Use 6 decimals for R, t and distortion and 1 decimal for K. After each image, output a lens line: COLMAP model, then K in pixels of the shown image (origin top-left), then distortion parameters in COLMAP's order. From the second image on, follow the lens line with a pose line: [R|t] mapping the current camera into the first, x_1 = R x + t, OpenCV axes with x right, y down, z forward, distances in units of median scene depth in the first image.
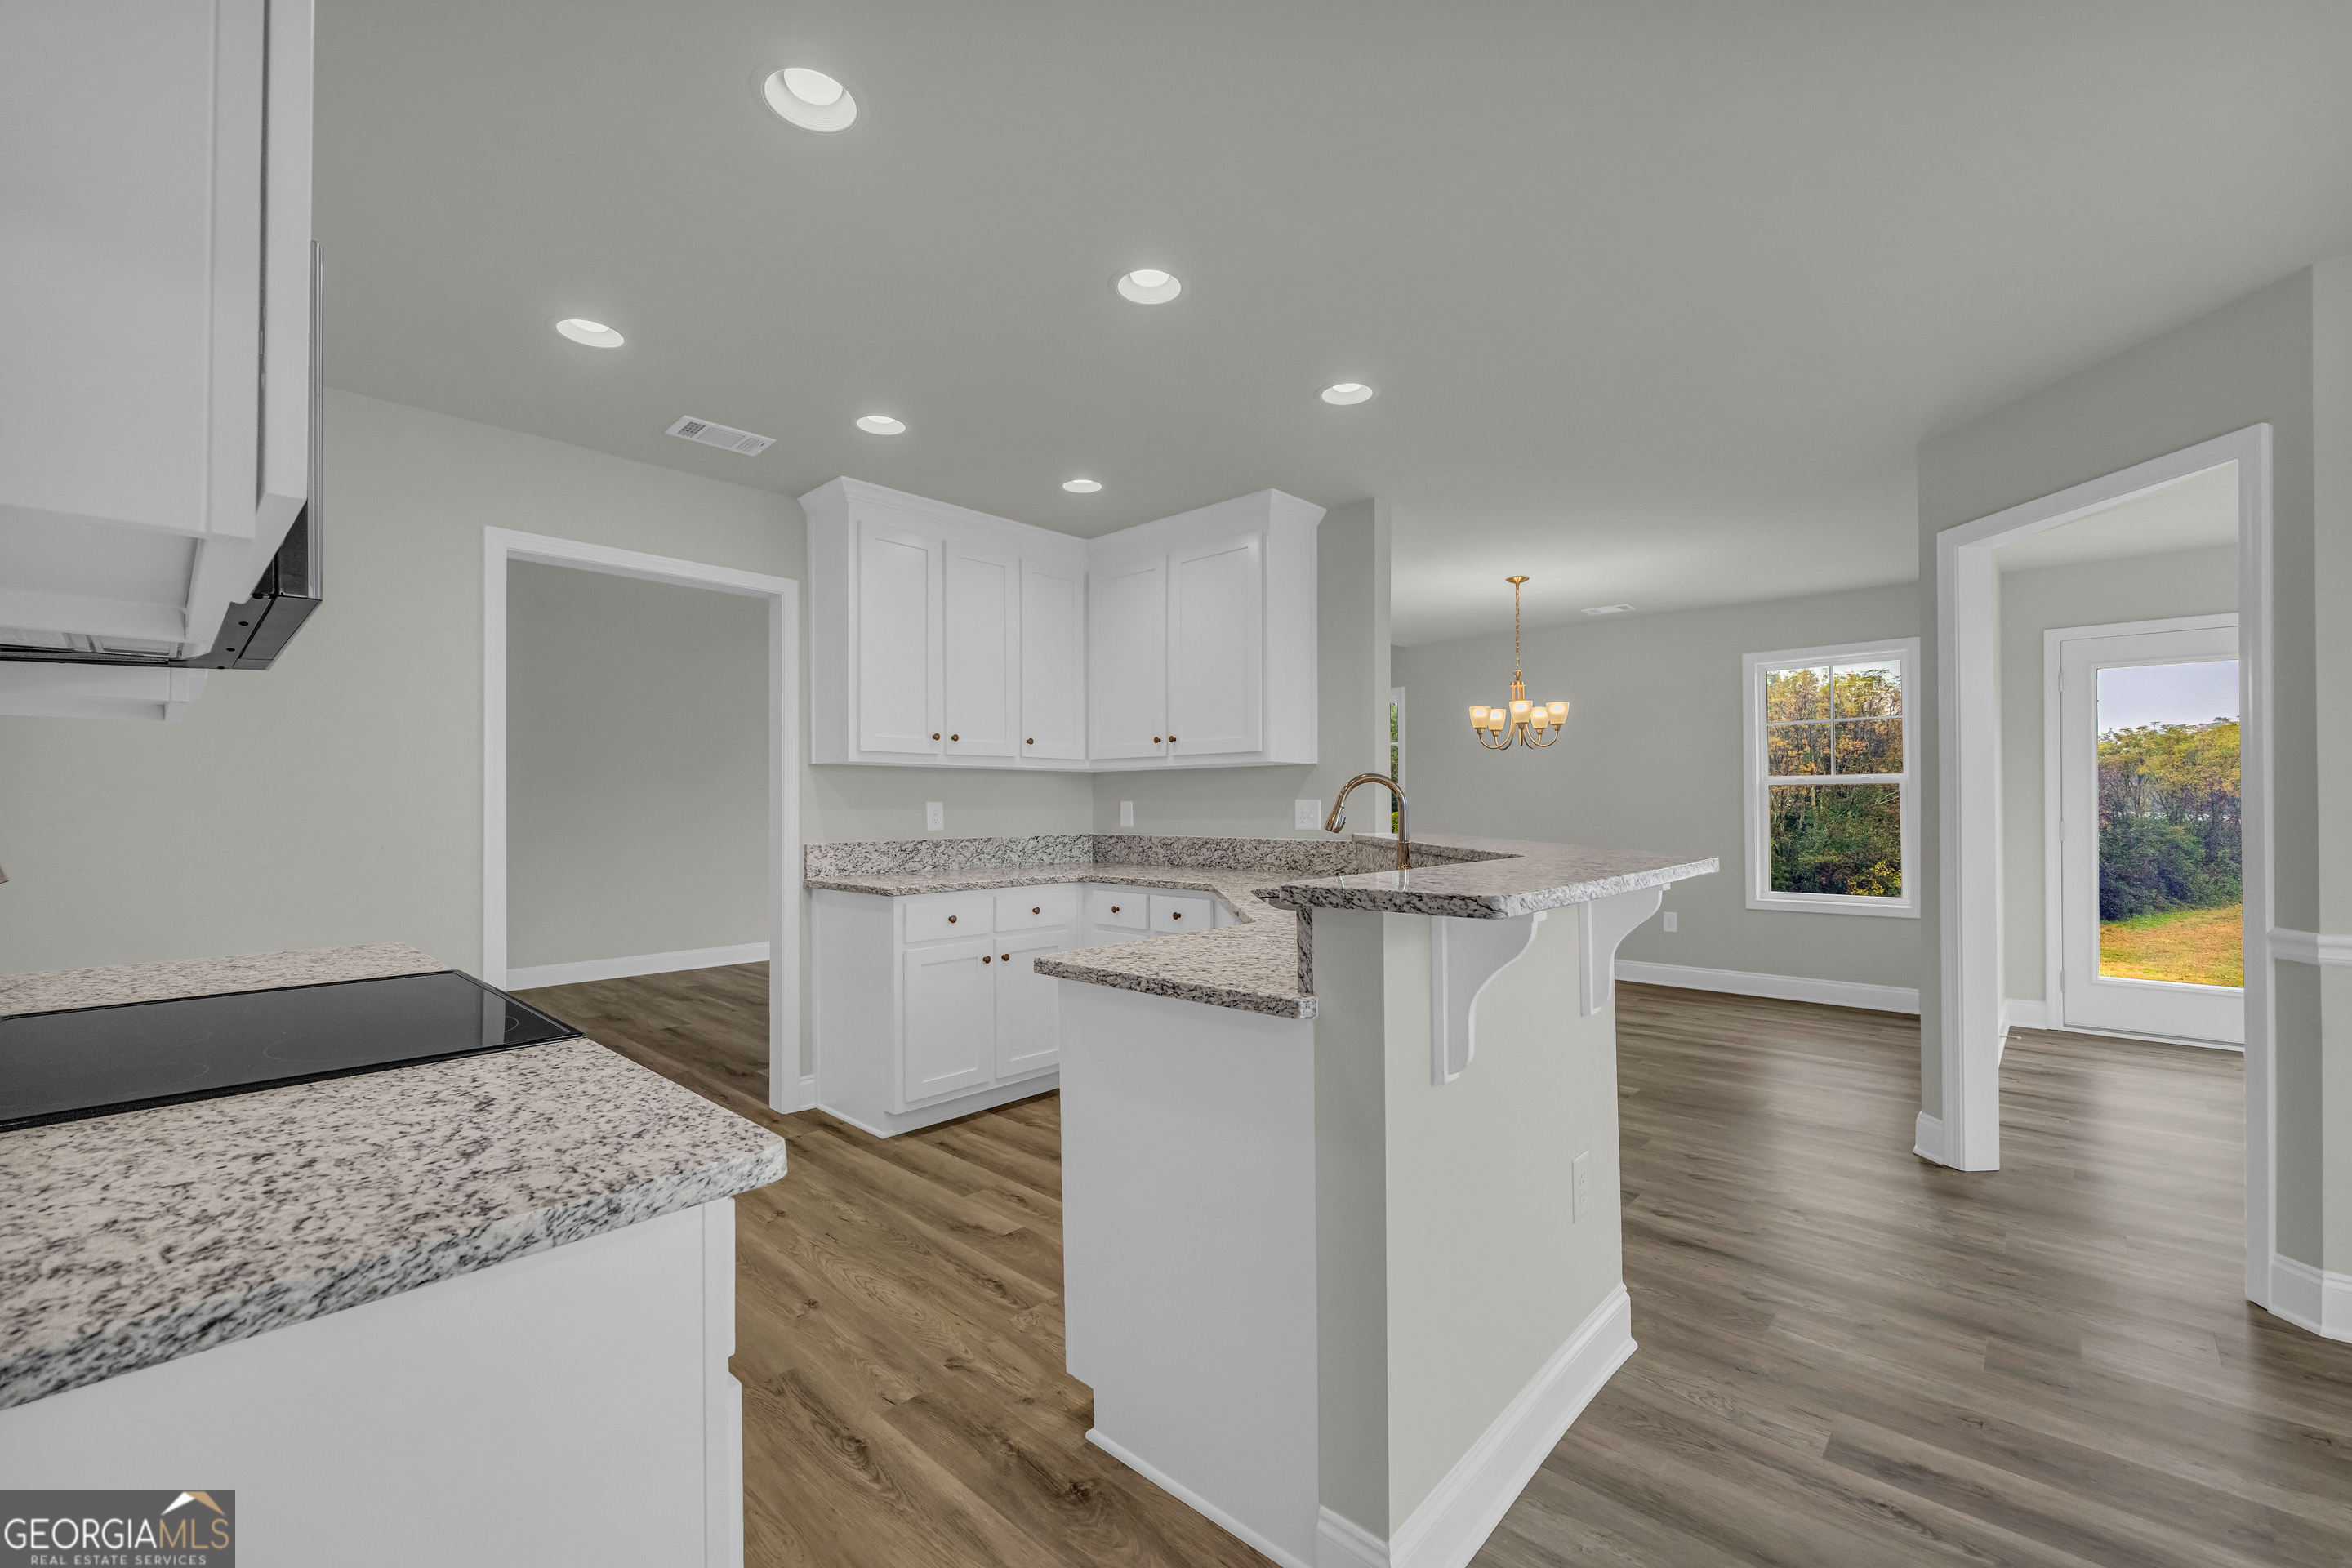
lens RADIAL K [[943.1, 0, 1170.6], [0, 943.1, 788.6], [0, 0, 1]] dist [-0.007162, 0.000421]
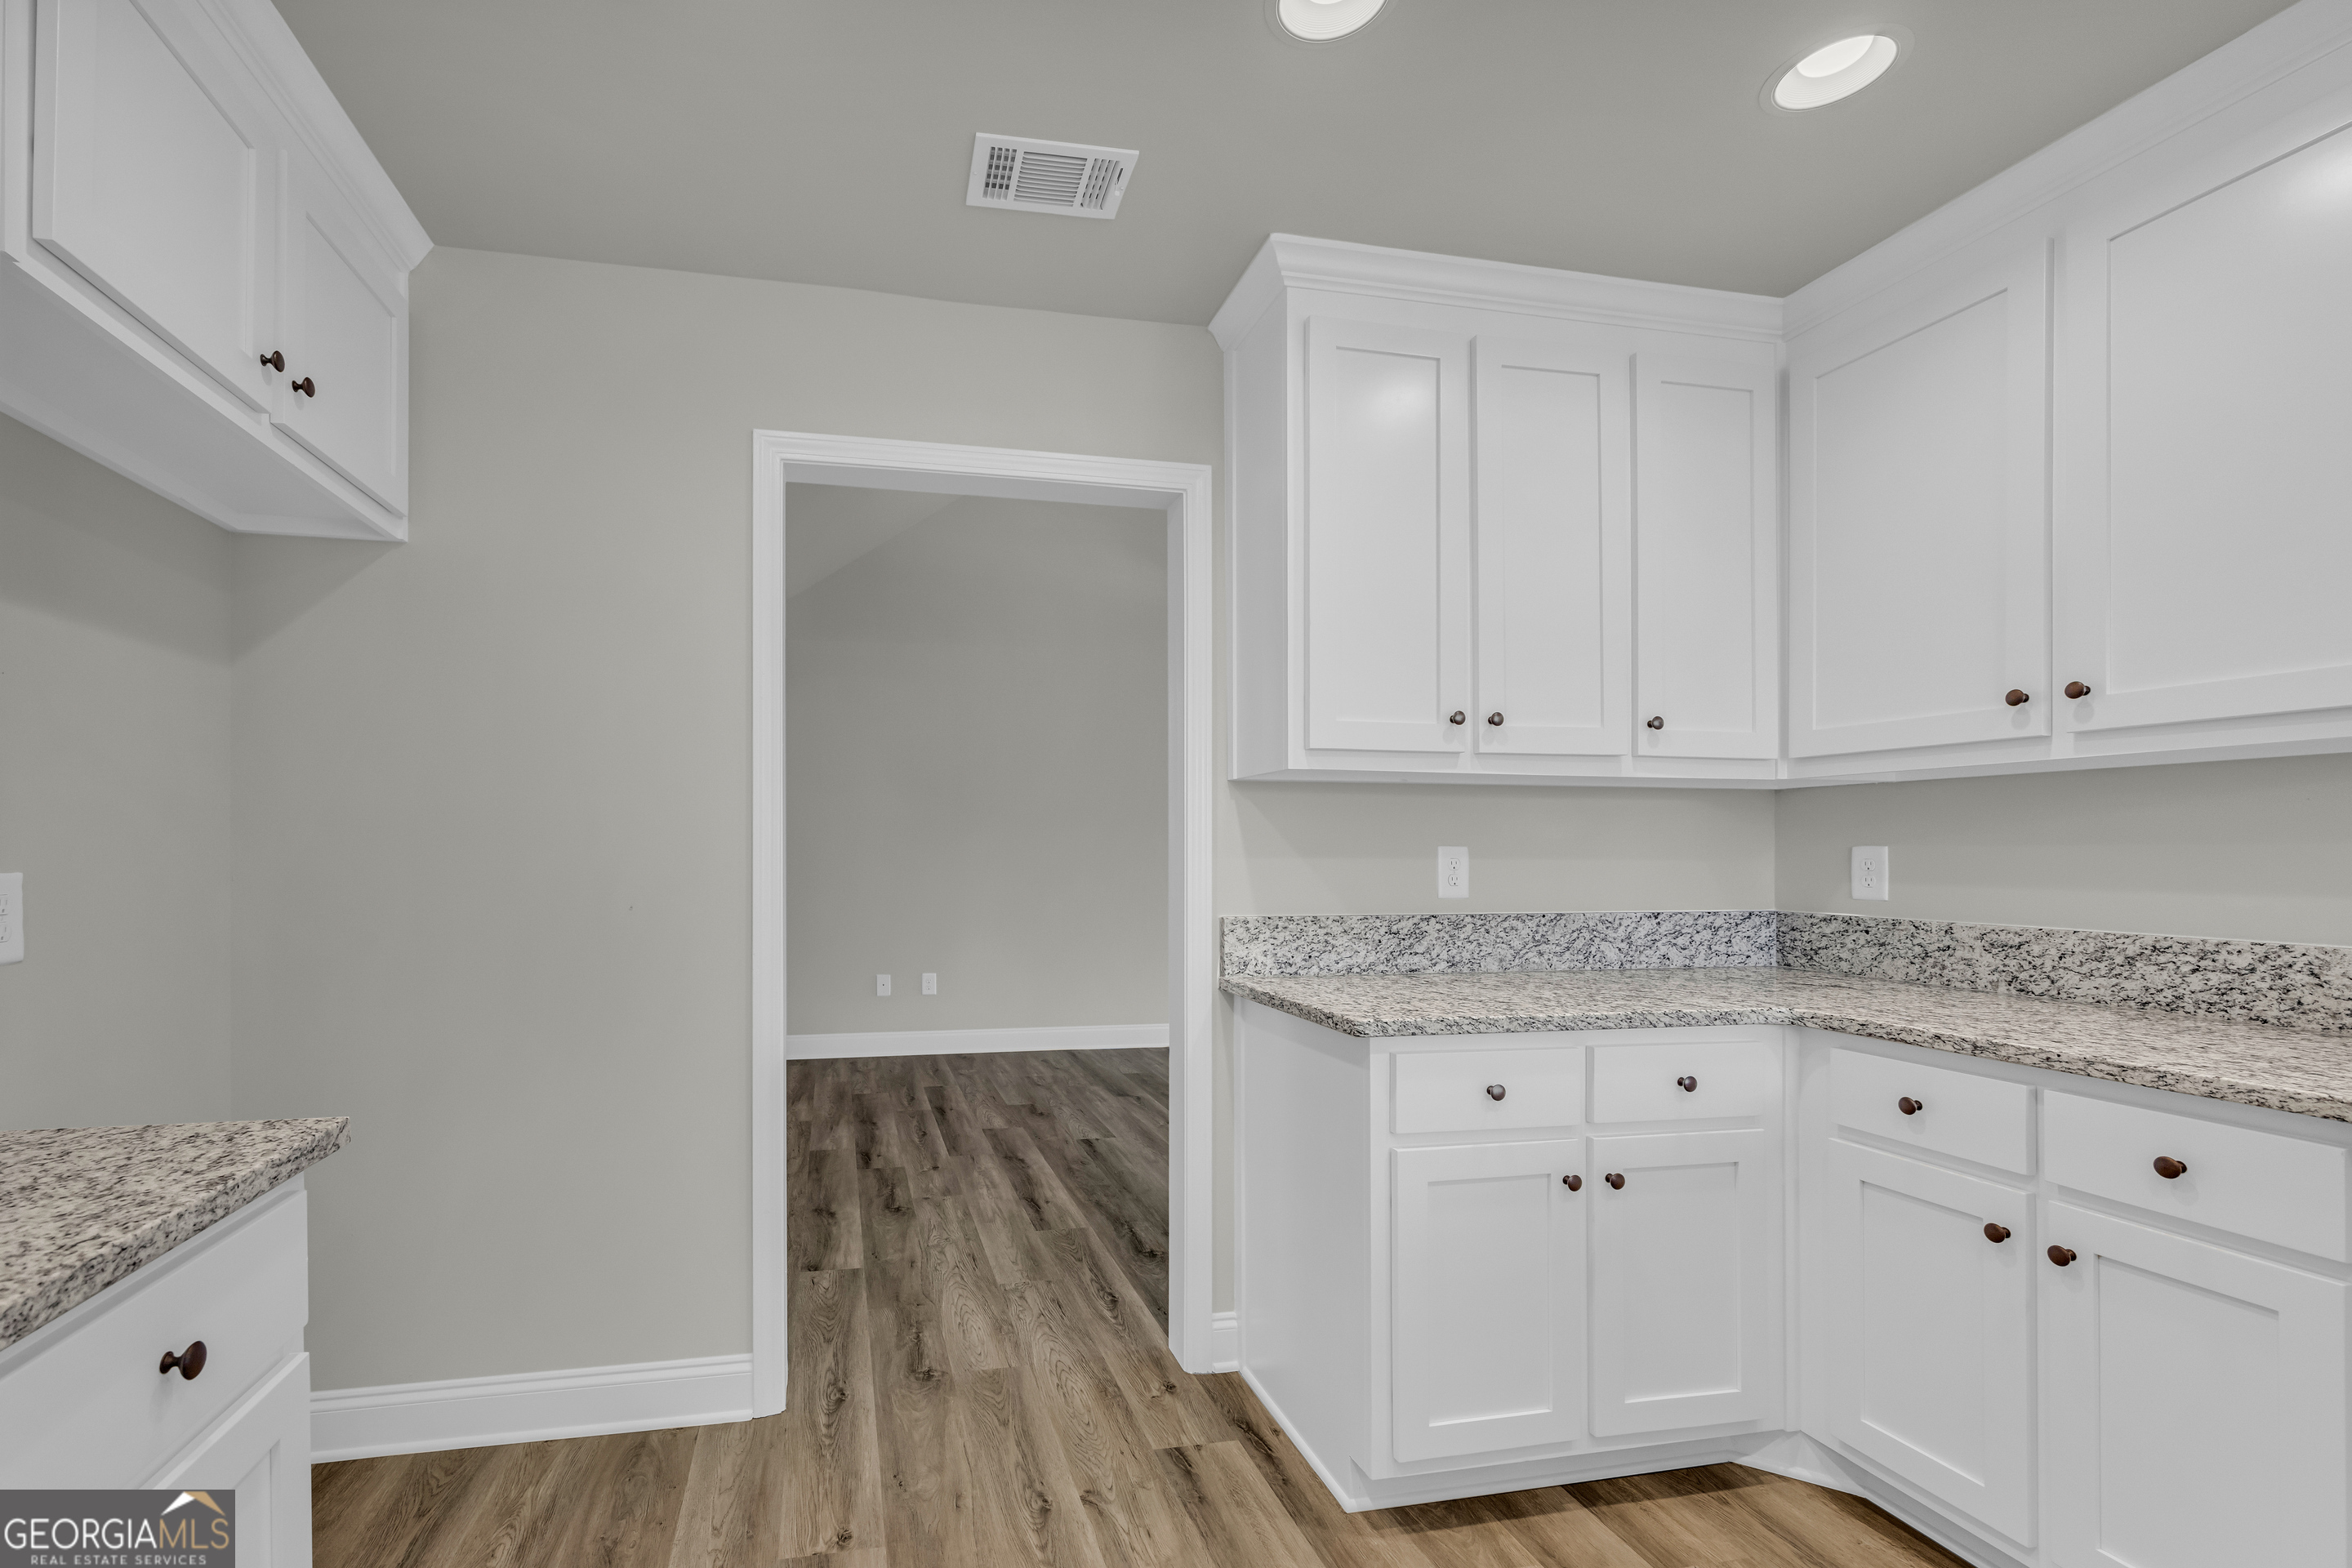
lens RADIAL K [[986.4, 0, 1045.4], [0, 986.4, 849.8], [0, 0, 1]] dist [-0.002603, 0.000285]
pose [[0.812744, 0.003272, -0.582612, -0.115696], [0.003773, 0.999934, 0.010879, 0.009277], [0.582609, -0.011040, 0.812678, 0.422926]]
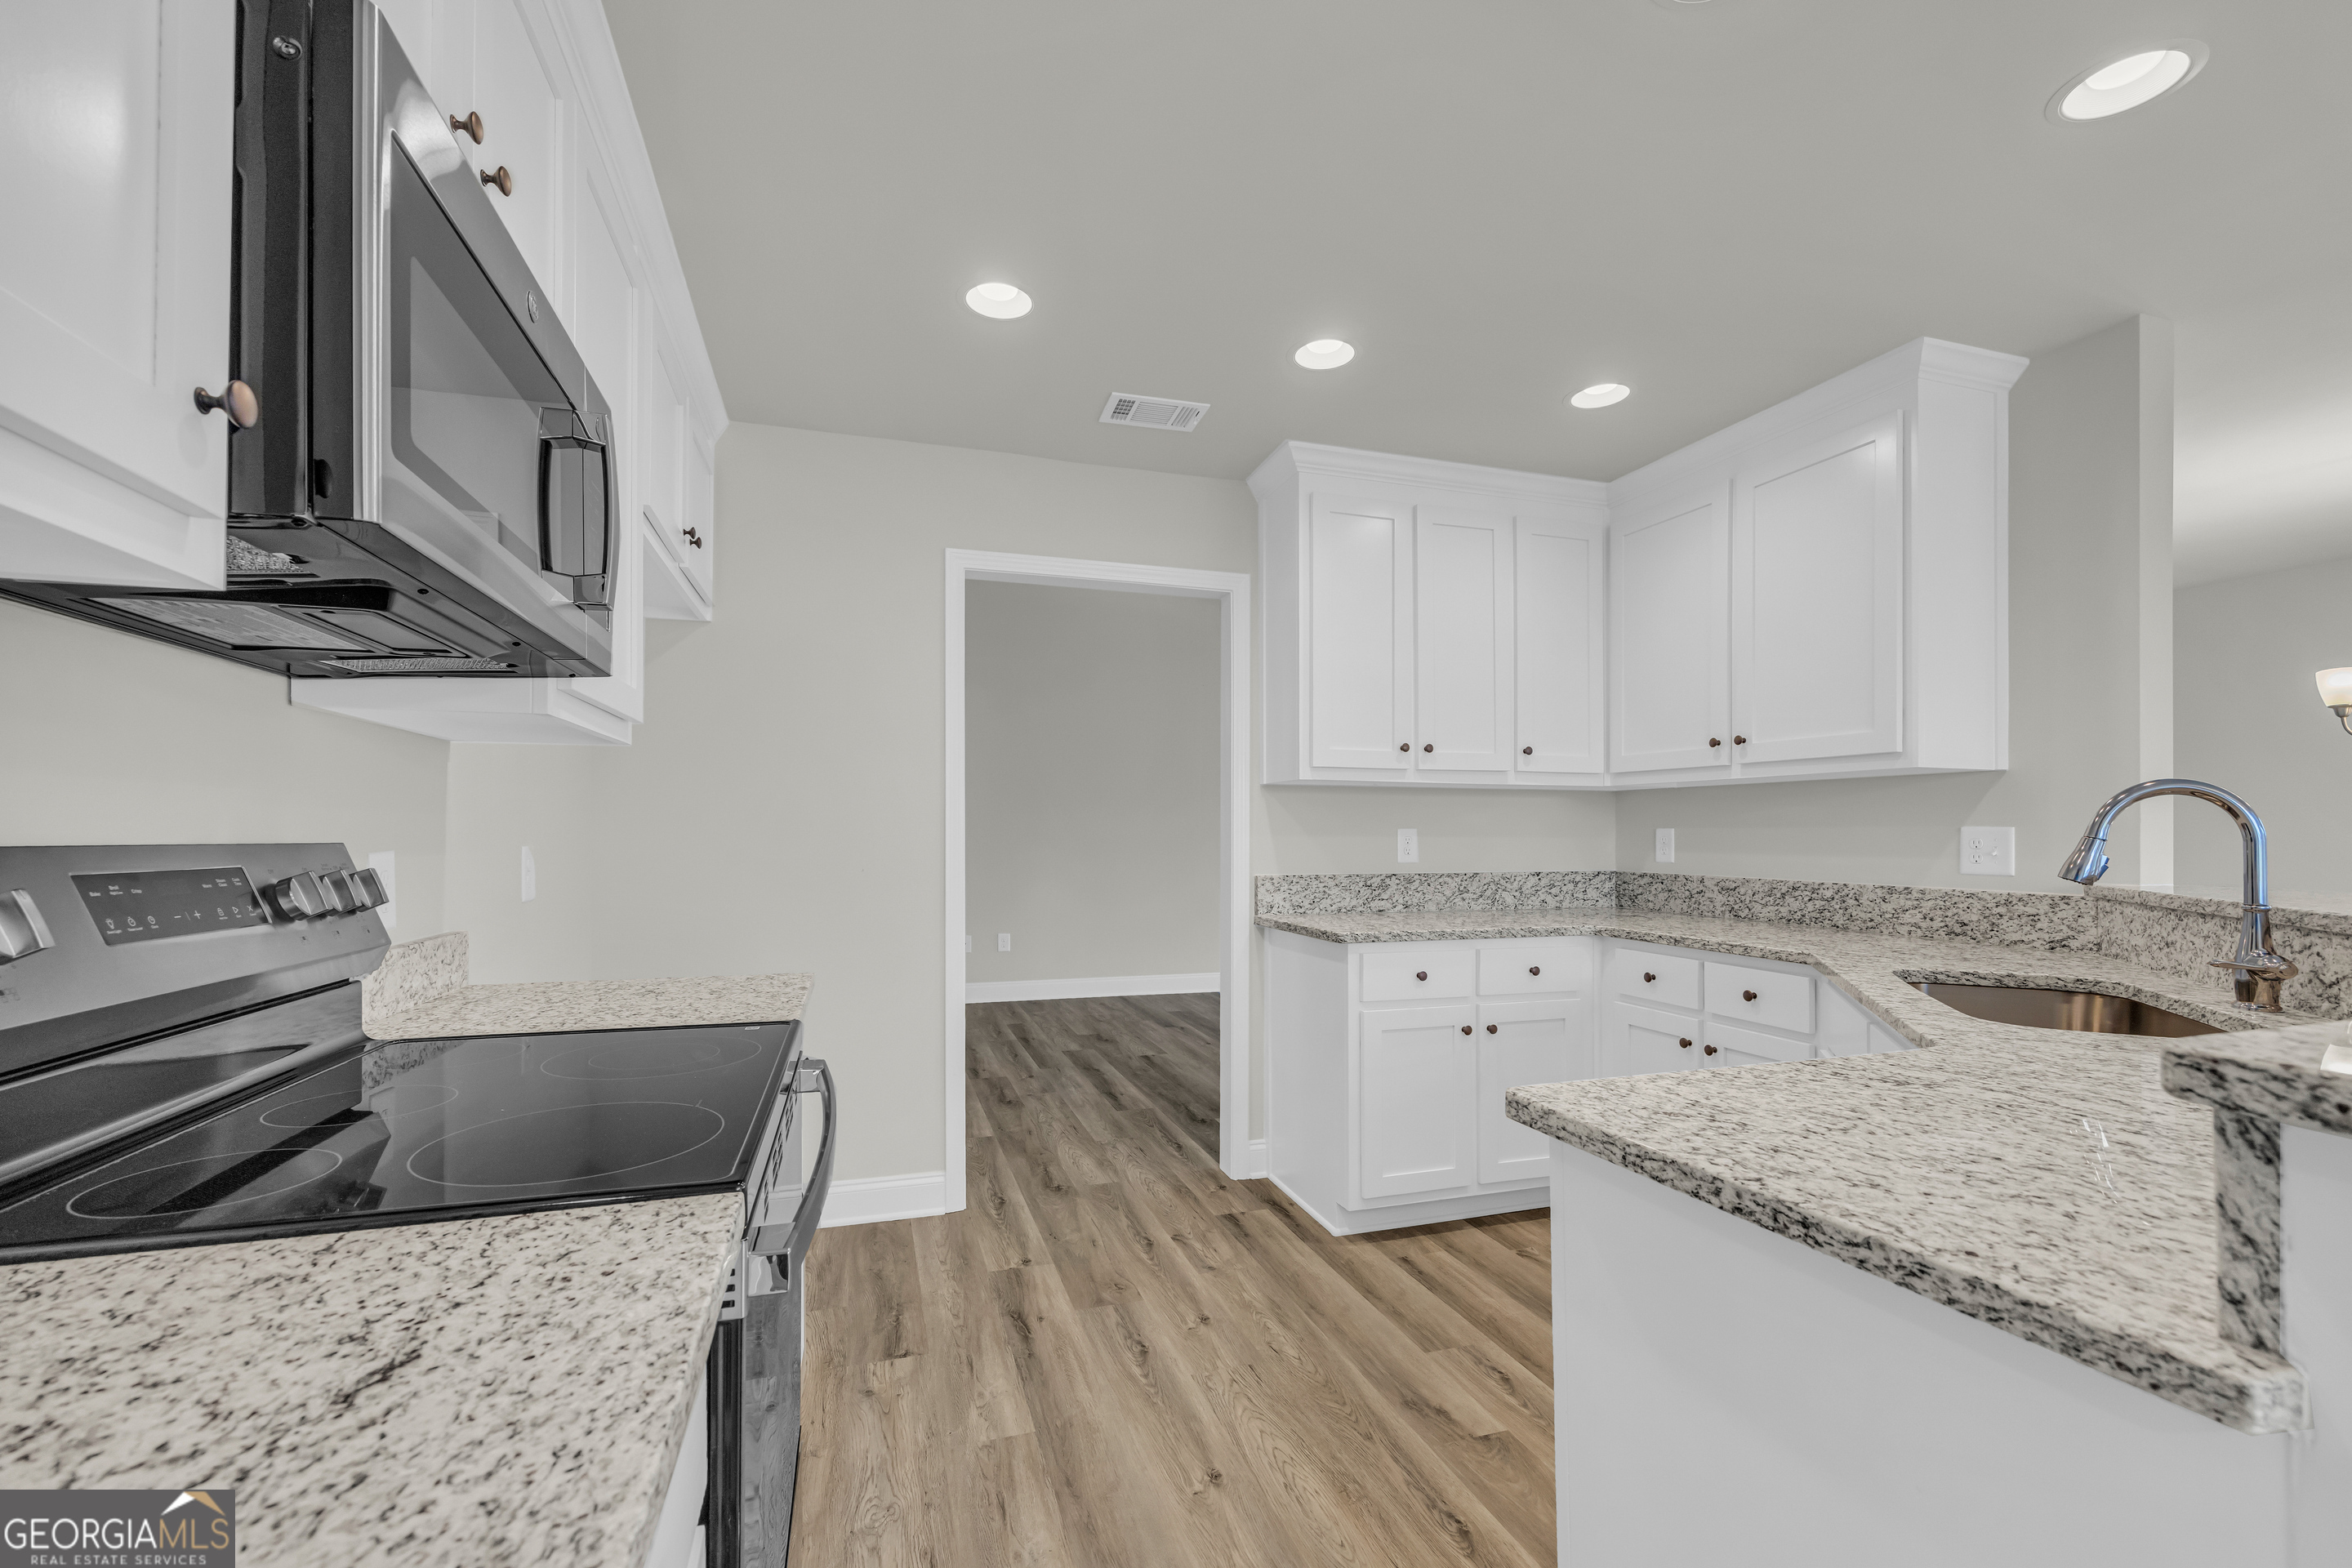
lens RADIAL K [[961.6, 0, 1173.7], [0, 961.6, 824.6], [0, 0, 1]] dist [-0.000288, -0.000972]
pose [[0.871172, 0.002477, -0.490972, -0.014604], [0.002043, 0.999960, 0.008670, 0.003656], [0.490974, -0.008556, 0.871132, 0.176171]]
